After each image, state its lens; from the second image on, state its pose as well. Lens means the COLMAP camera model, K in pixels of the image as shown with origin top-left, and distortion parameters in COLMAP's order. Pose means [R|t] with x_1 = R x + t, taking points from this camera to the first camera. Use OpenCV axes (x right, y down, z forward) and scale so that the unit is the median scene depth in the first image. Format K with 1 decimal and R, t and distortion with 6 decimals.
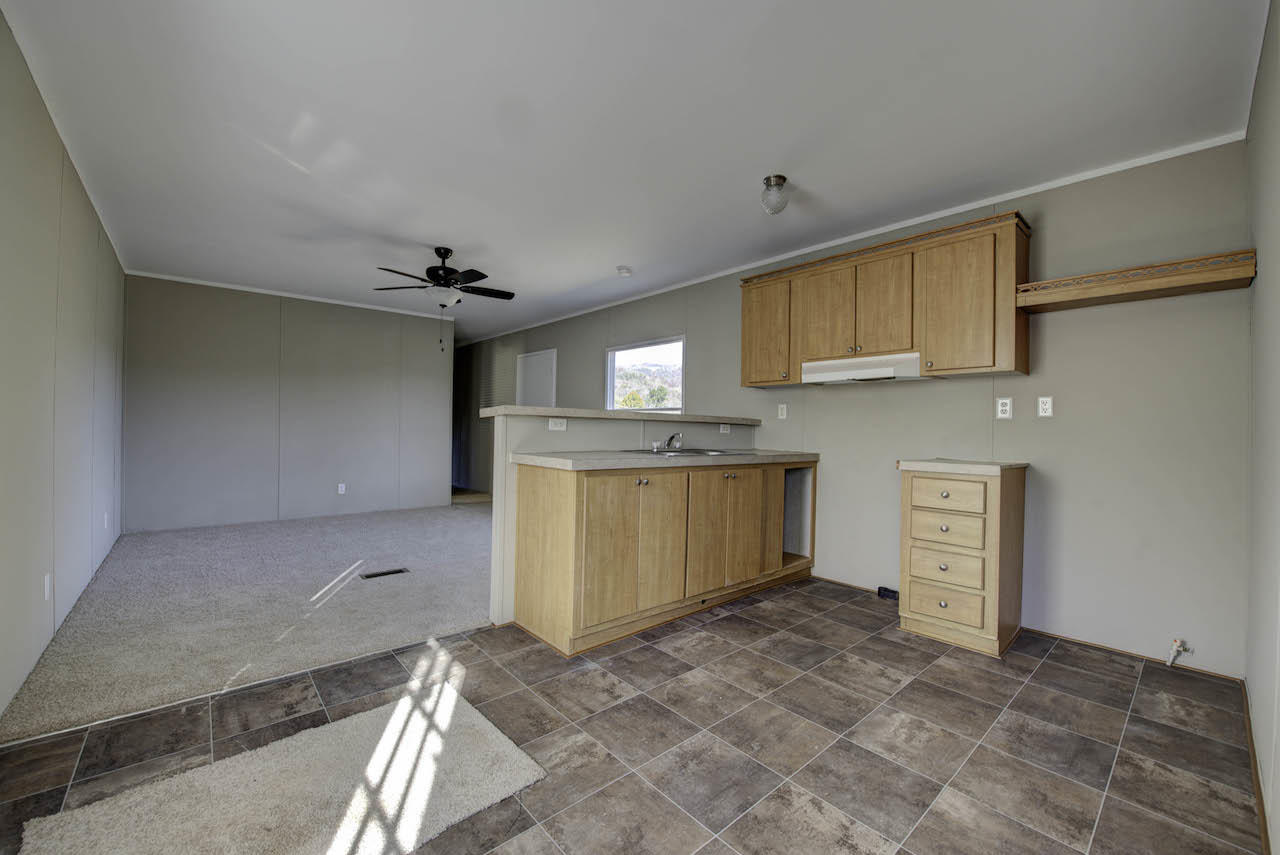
lens RADIAL K [[516.3, 0, 640.0], [0, 516.3, 427.5], [0, 0, 1]] dist [-0.014762, 0.000022]
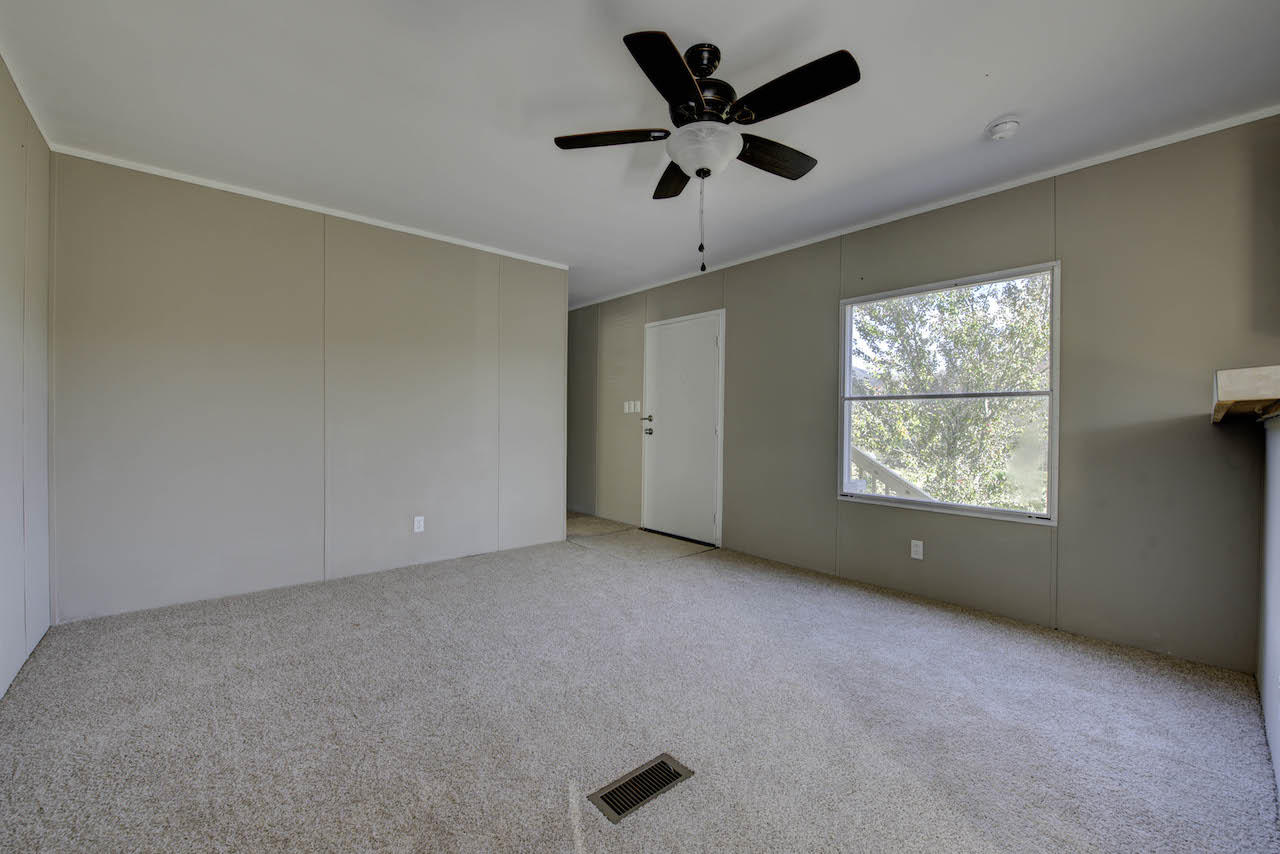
lens RADIAL K [[525.6, 0, 640.0], [0, 525.6, 427.0], [0, 0, 1]] dist [-0.001052, -0.000383]
pose [[0.999909, -0.005099, -0.012498, -0.361193], [0.005201, 0.999953, 0.008160, -0.007134], [0.012456, -0.008224, 0.999889, 0.425473]]
